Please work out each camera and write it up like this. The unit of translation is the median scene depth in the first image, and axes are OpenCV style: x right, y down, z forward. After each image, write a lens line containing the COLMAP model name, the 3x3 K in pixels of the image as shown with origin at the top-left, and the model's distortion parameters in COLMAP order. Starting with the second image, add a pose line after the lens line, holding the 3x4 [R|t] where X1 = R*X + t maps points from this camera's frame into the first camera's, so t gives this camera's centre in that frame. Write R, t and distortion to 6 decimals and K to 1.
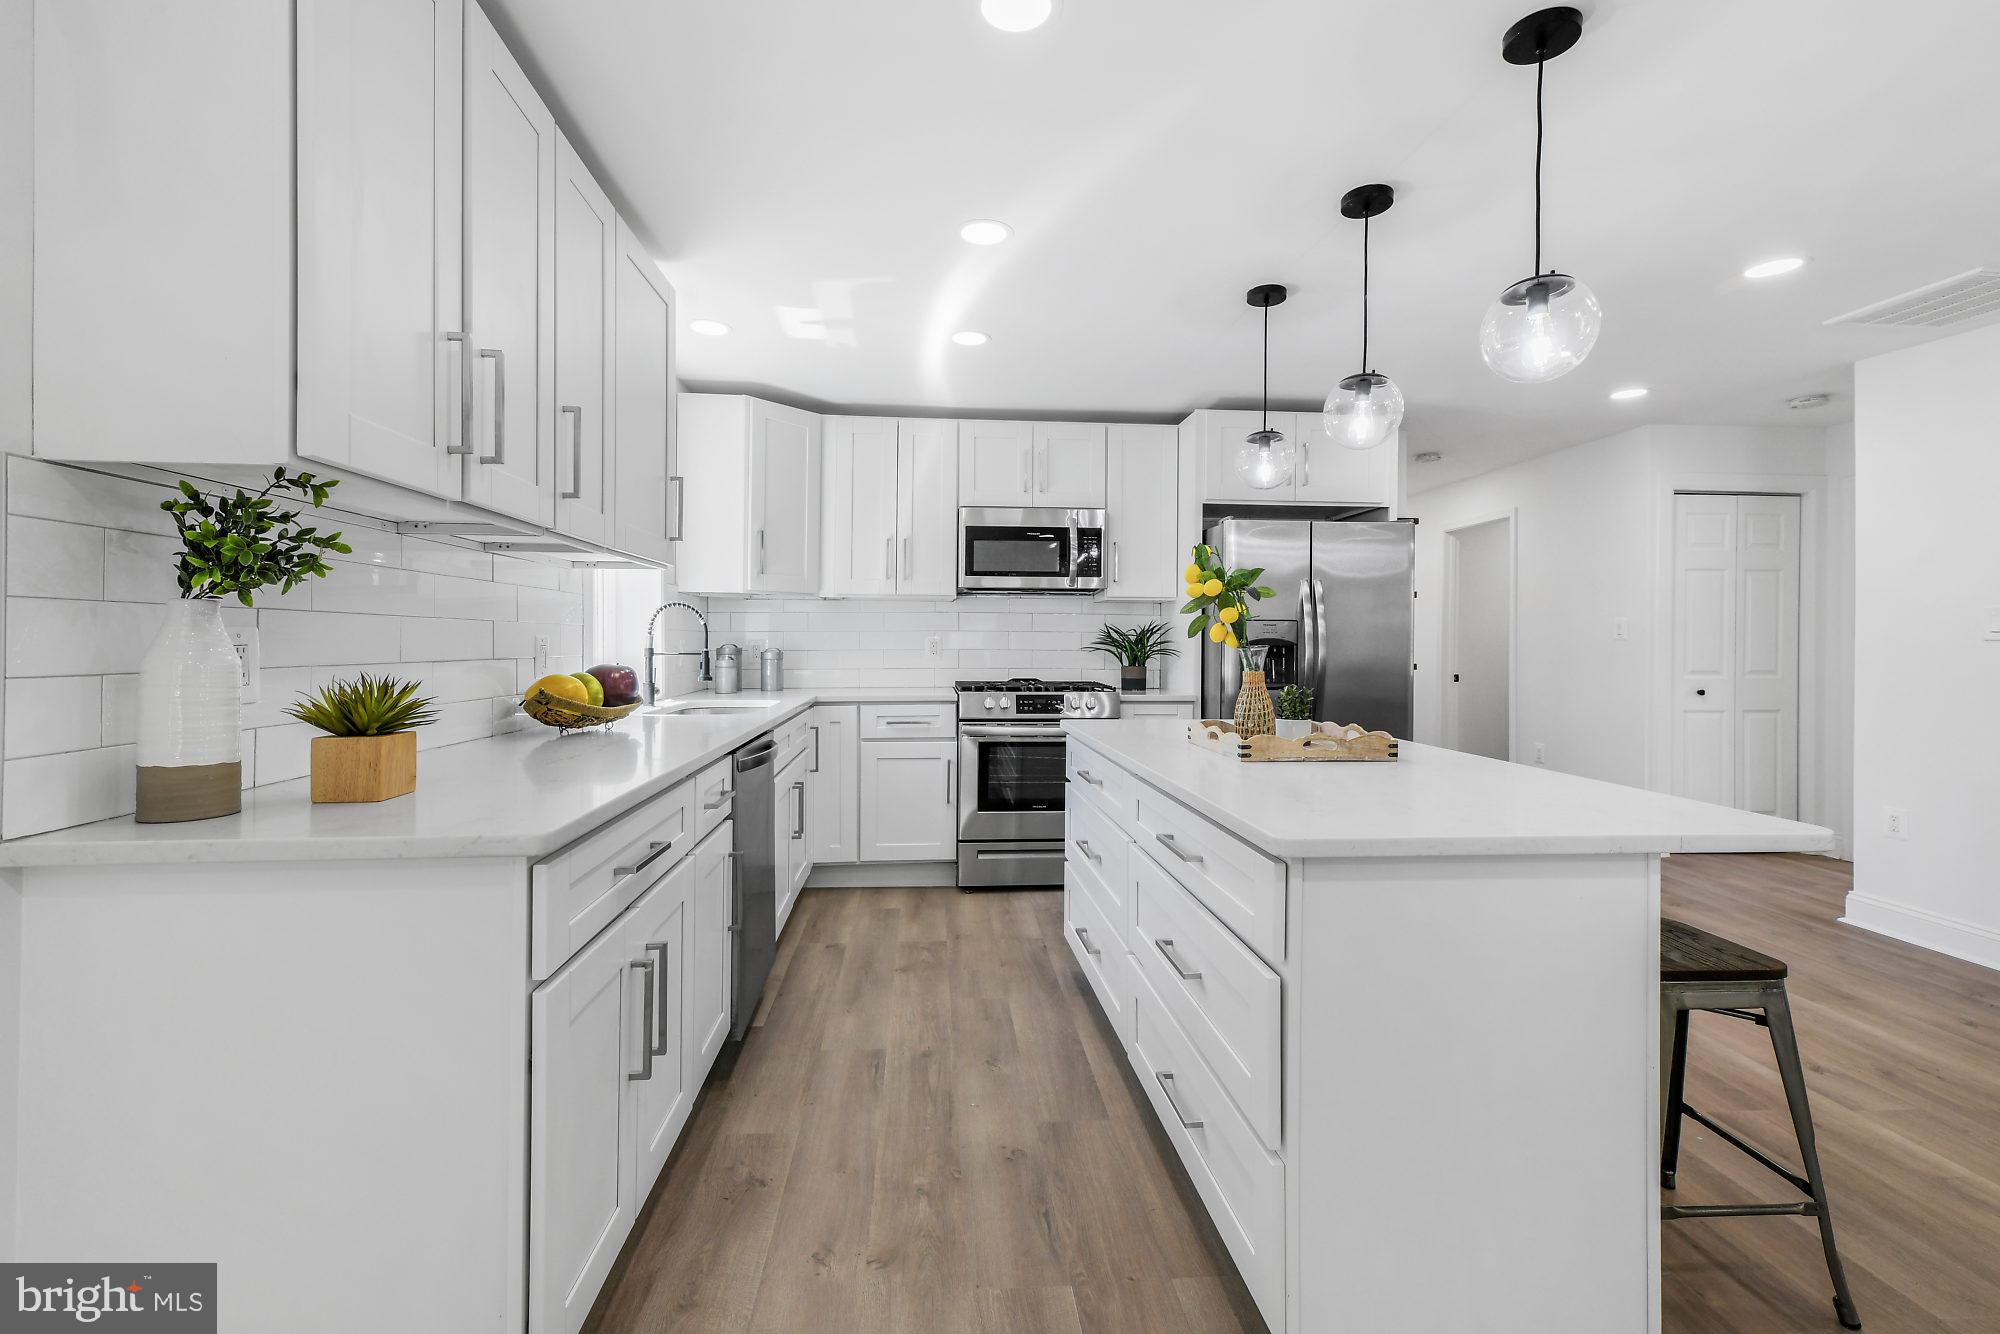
lens RADIAL K [[873.9, 0, 991.3], [0, 873.9, 657.7], [0, 0, 1]] dist [-0.003850, -0.001403]
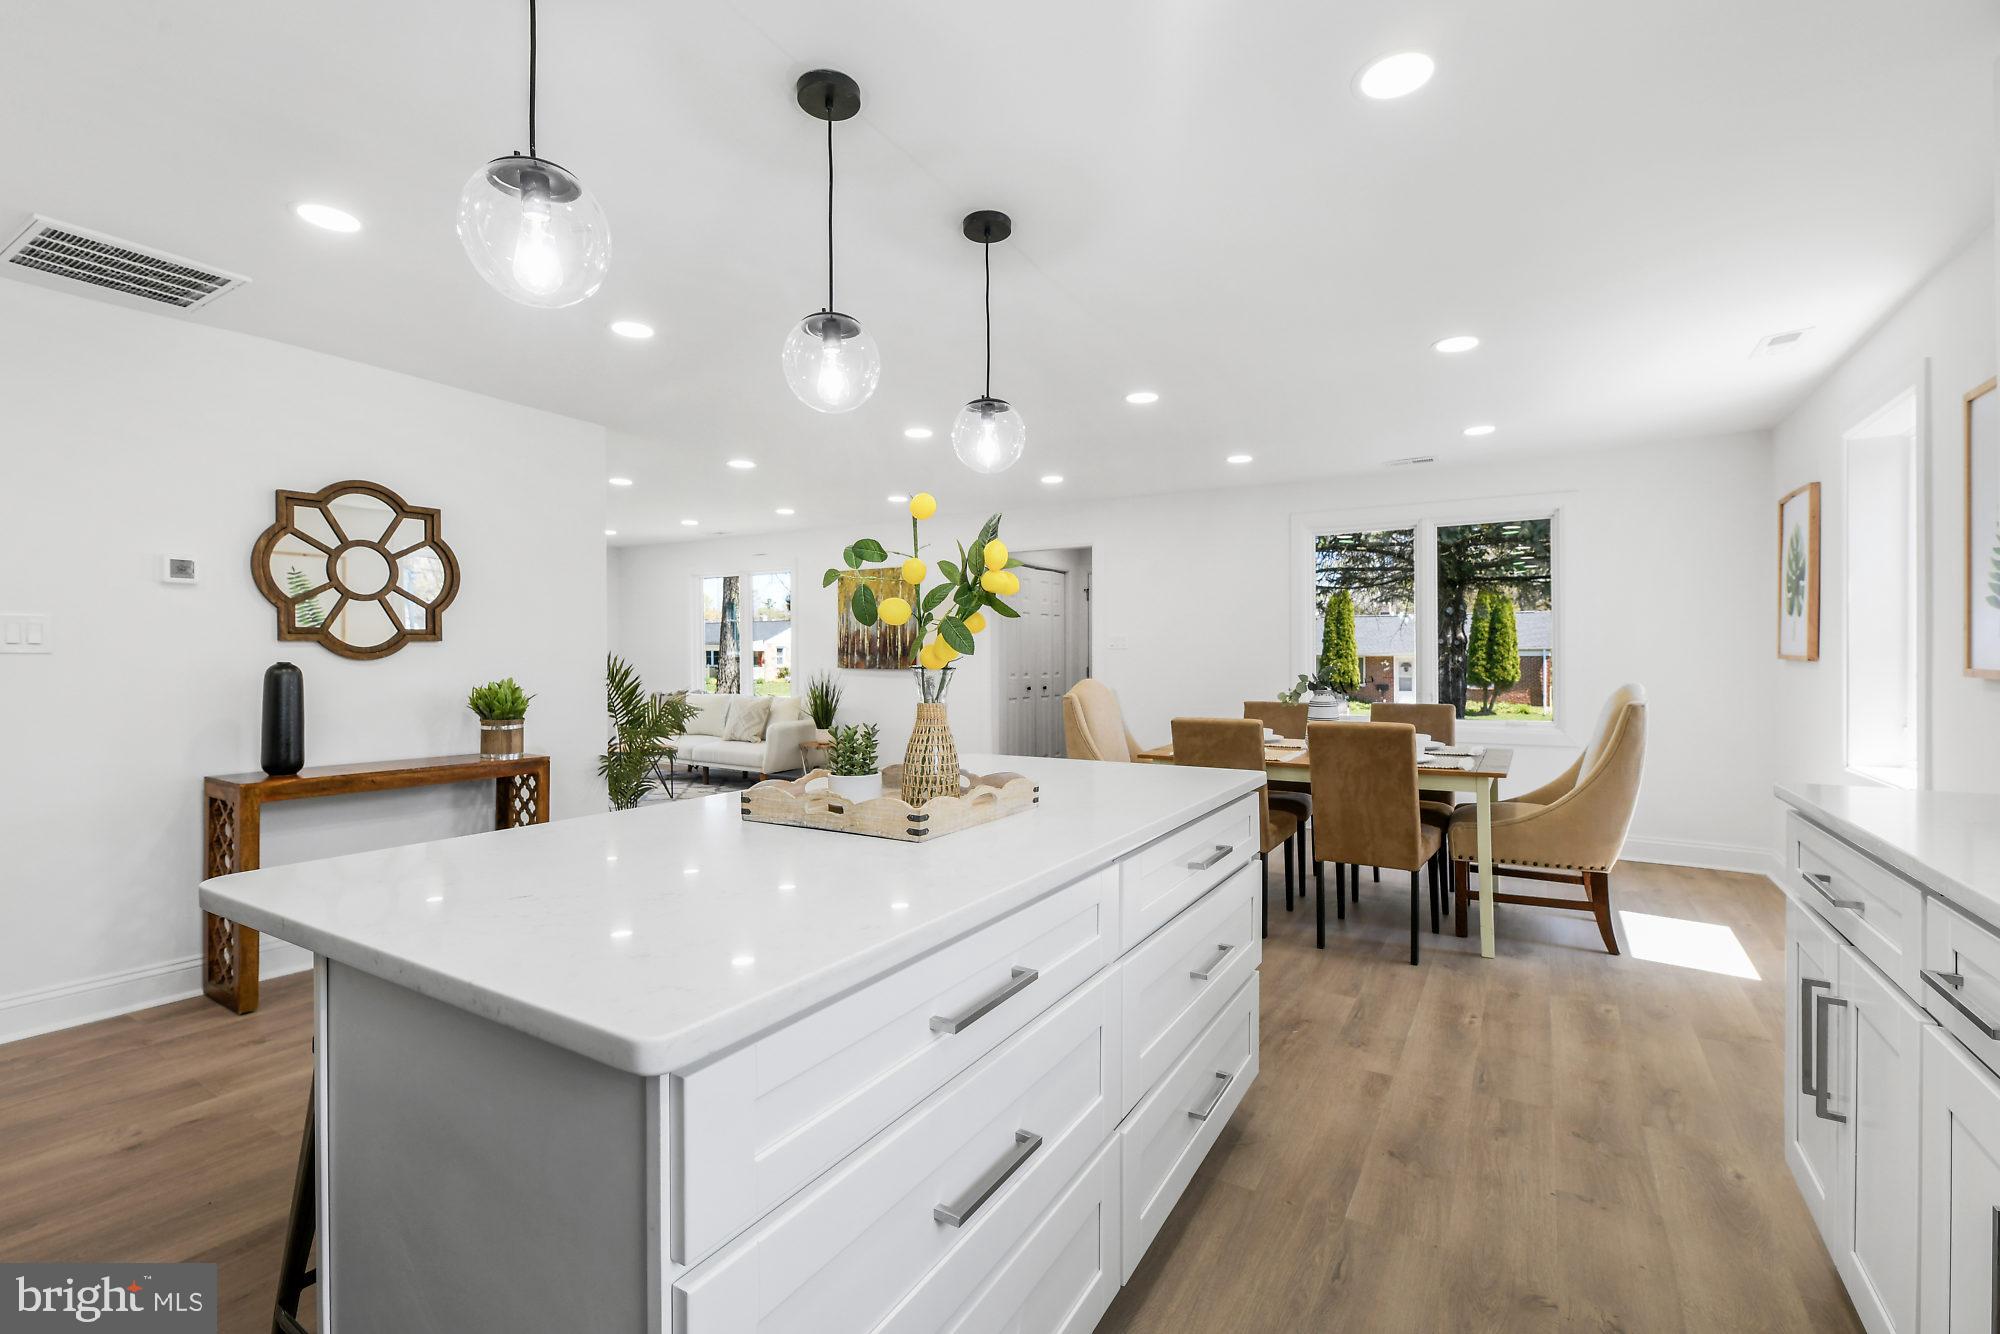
lens RADIAL K [[873.9, 0, 988.3], [0, 873.9, 654.8], [0, 0, 1]] dist [-0.003850, -0.001403]
pose [[-0.801701, -0.002716, 0.597719, -0.089171], [0.007804, 0.999857, 0.015011, -0.019030], [-0.597674, 0.016699, -0.801565, 0.902568]]
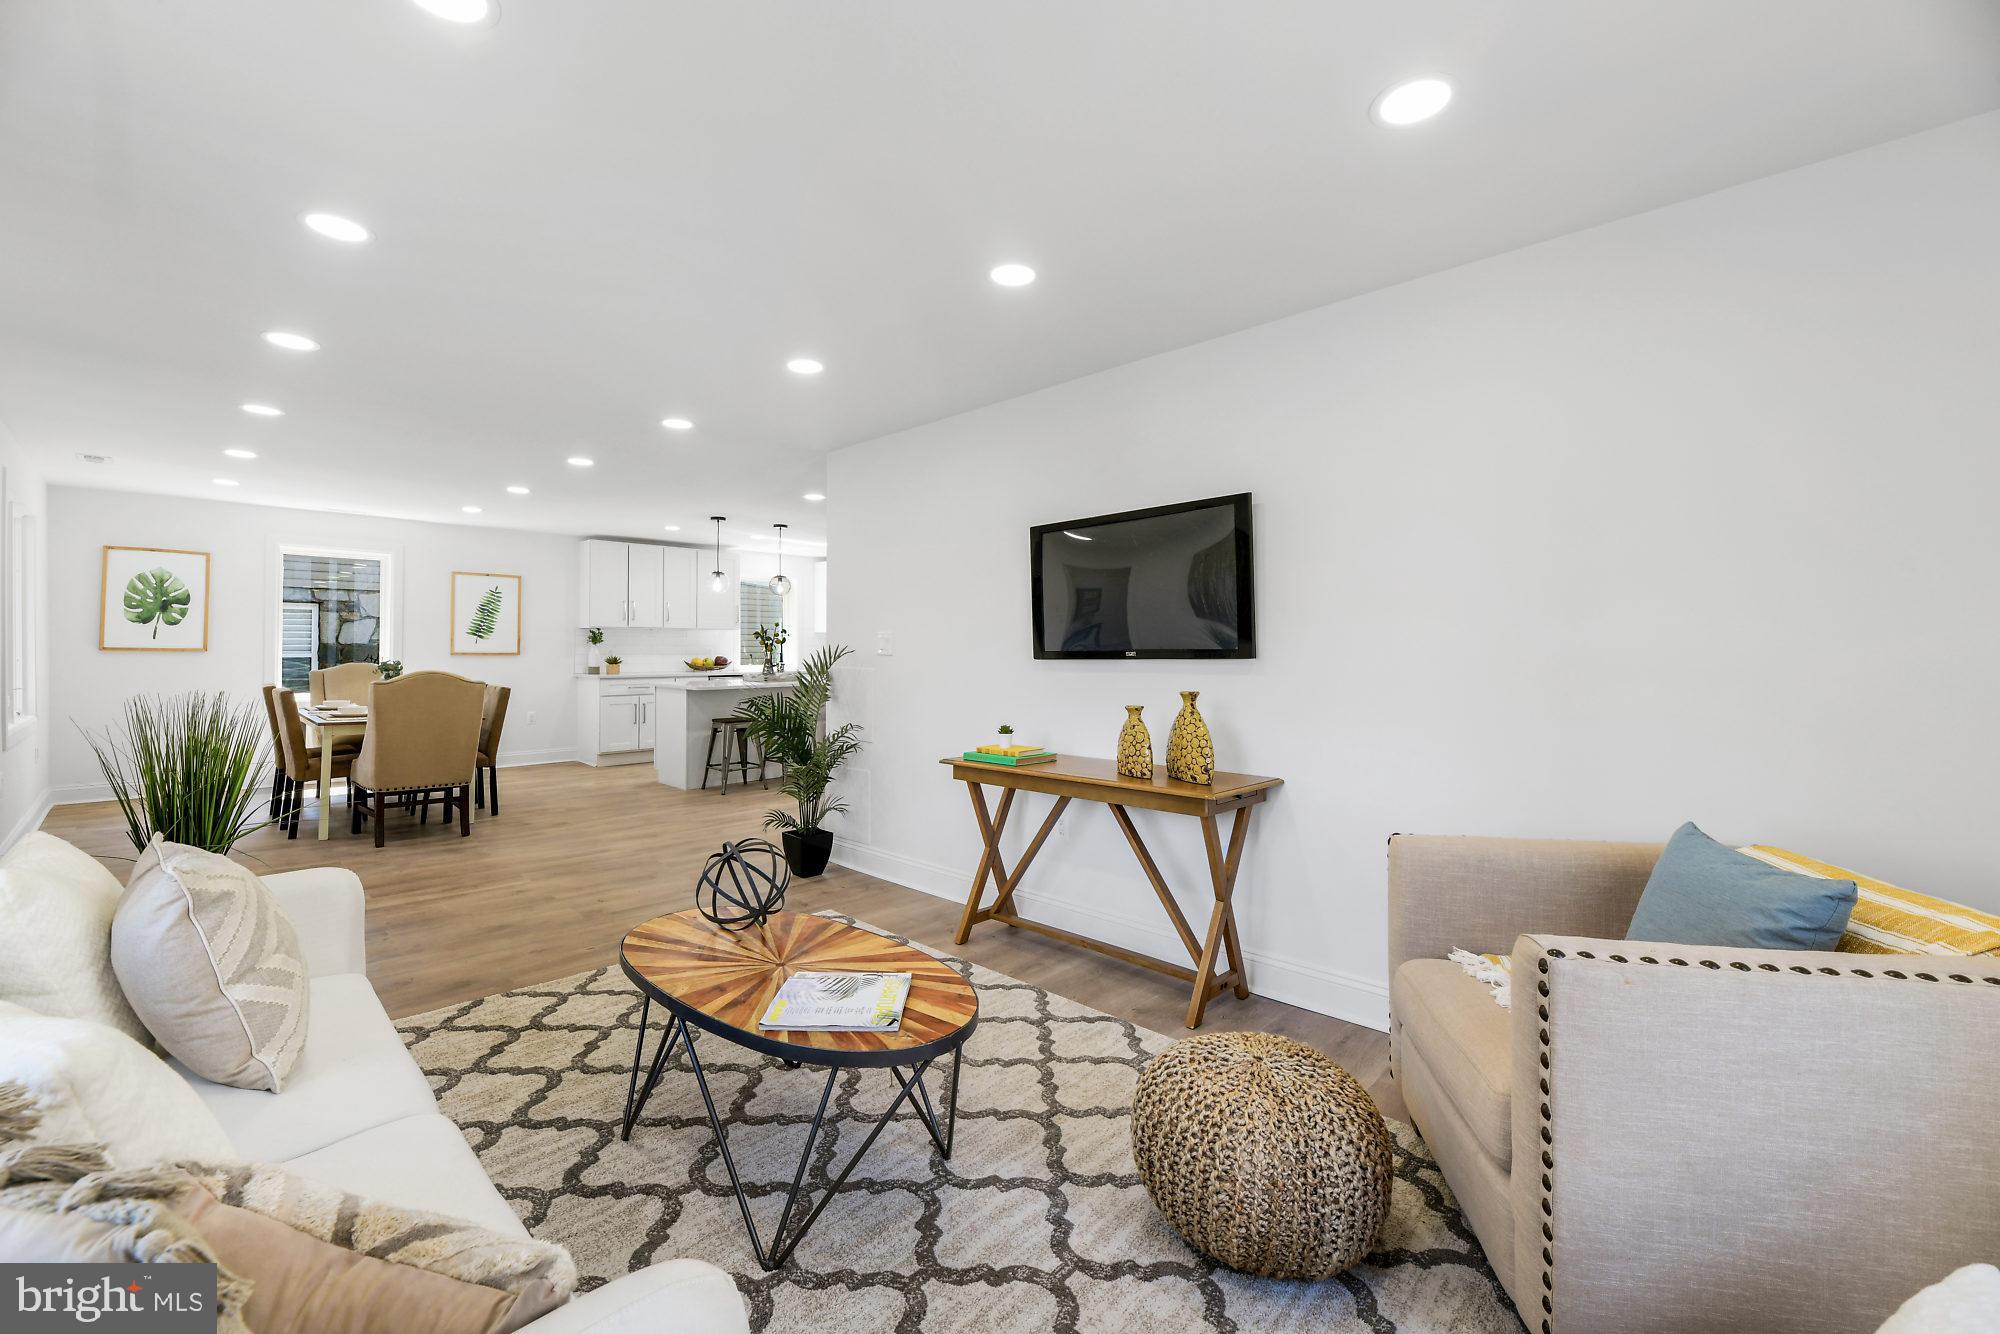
lens RADIAL K [[807.7, 0, 971.6], [0, 807.7, 639.4], [0, 0, 1]] dist [0.001303, -0.001743]
pose [[0.643685, -0.009805, -0.765228, 2.023826], [-0.012794, 0.999640, -0.023570, 0.003807], [0.765183, 0.024962, 0.643328, -0.307982]]
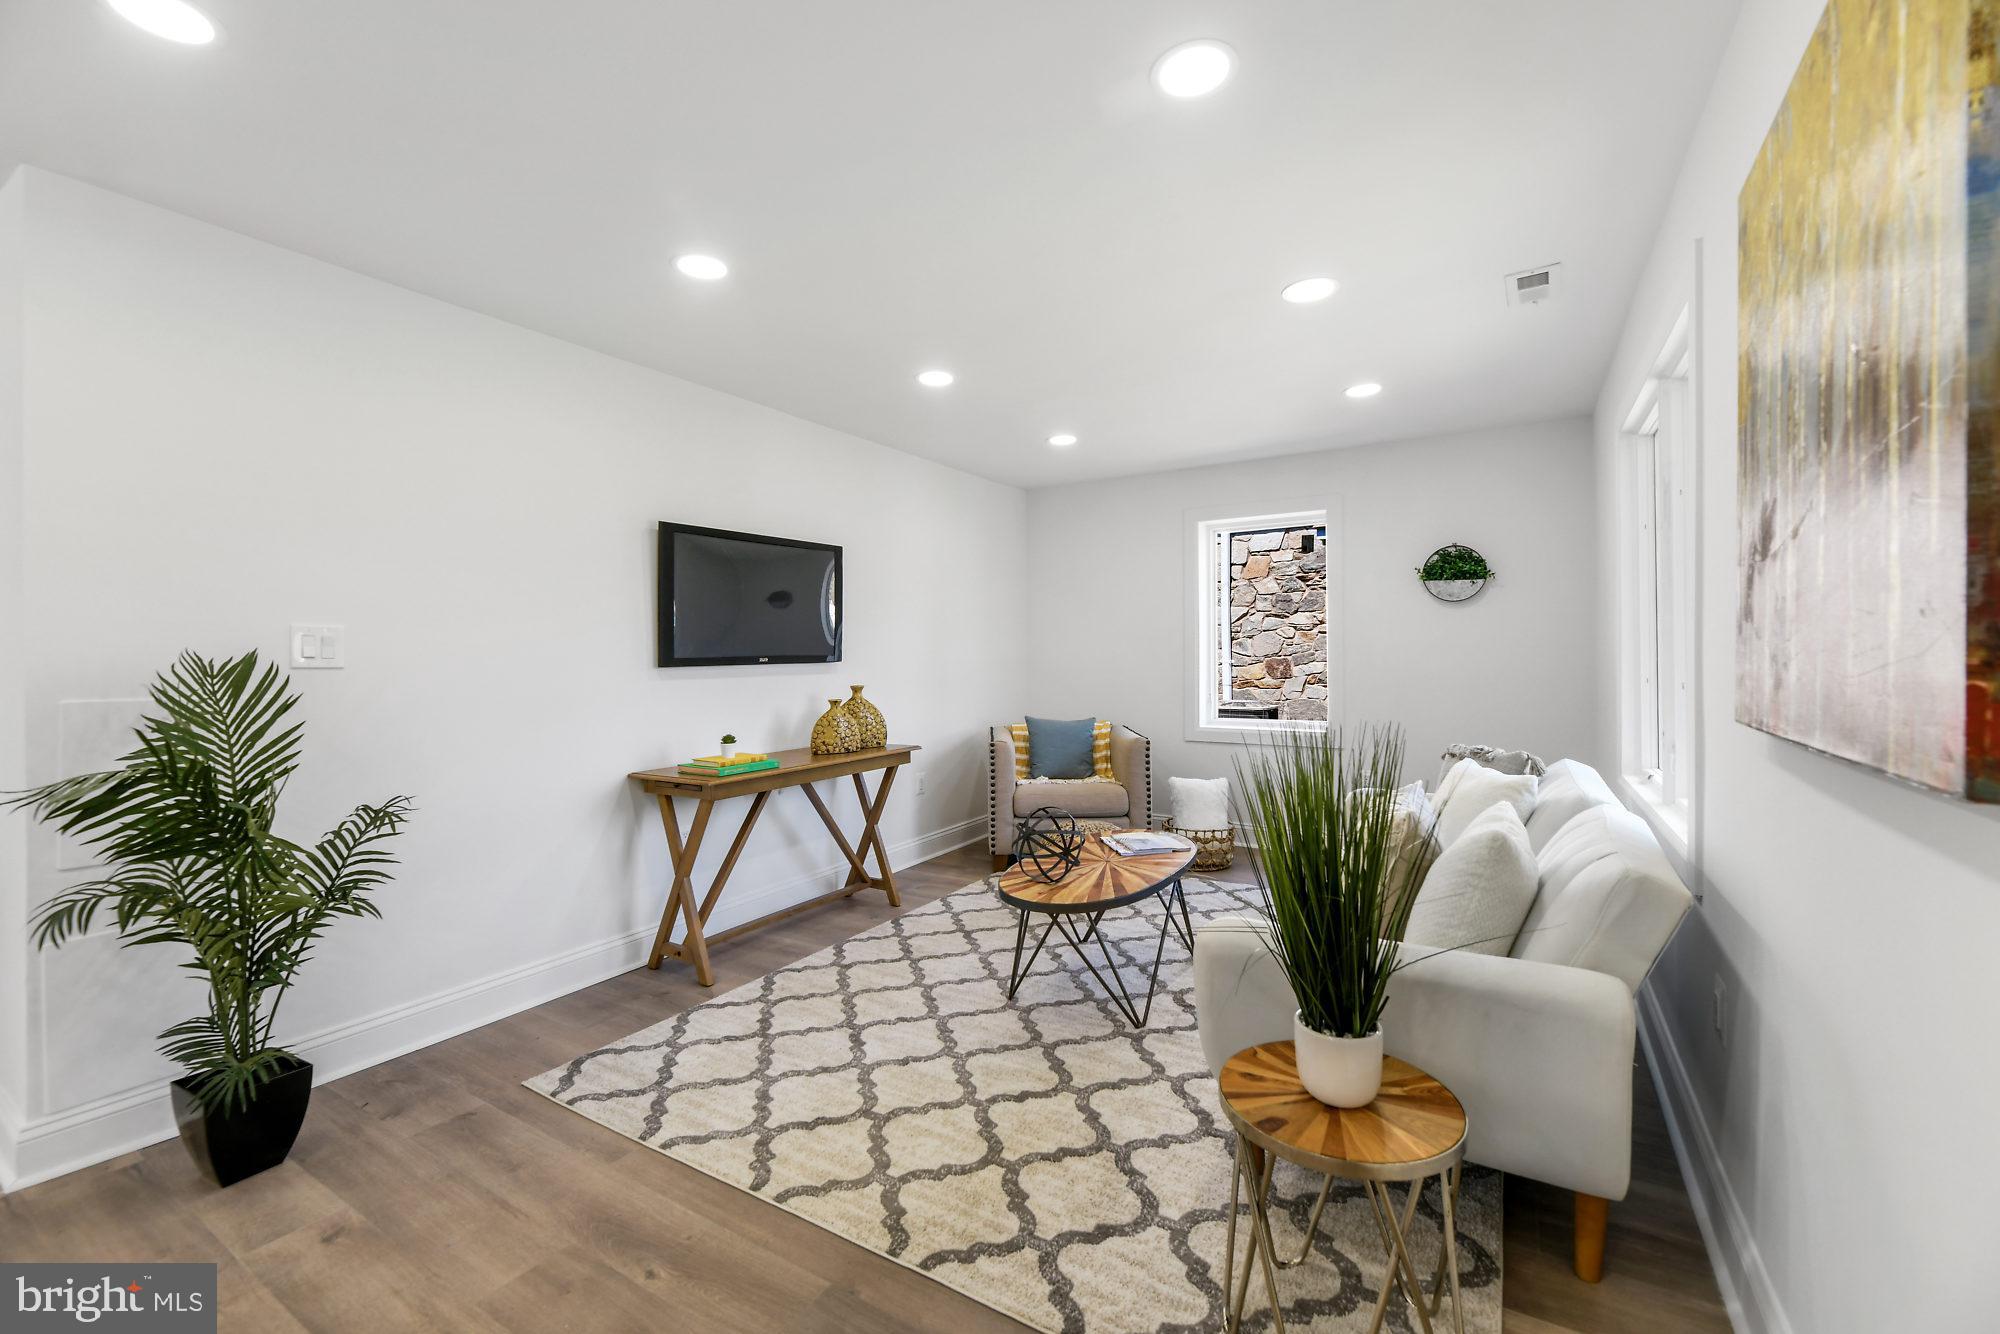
lens RADIAL K [[807.7, 0, 1034.4], [0, 807.7, 654.1], [0, 0, 1]] dist [0.001303, -0.001743]
pose [[0.575686, -0.002126, 0.817668, 0.934683], [0.019270, 0.999754, -0.010968, 0.007025], [-0.817444, 0.022070, 0.575585, -0.454105]]
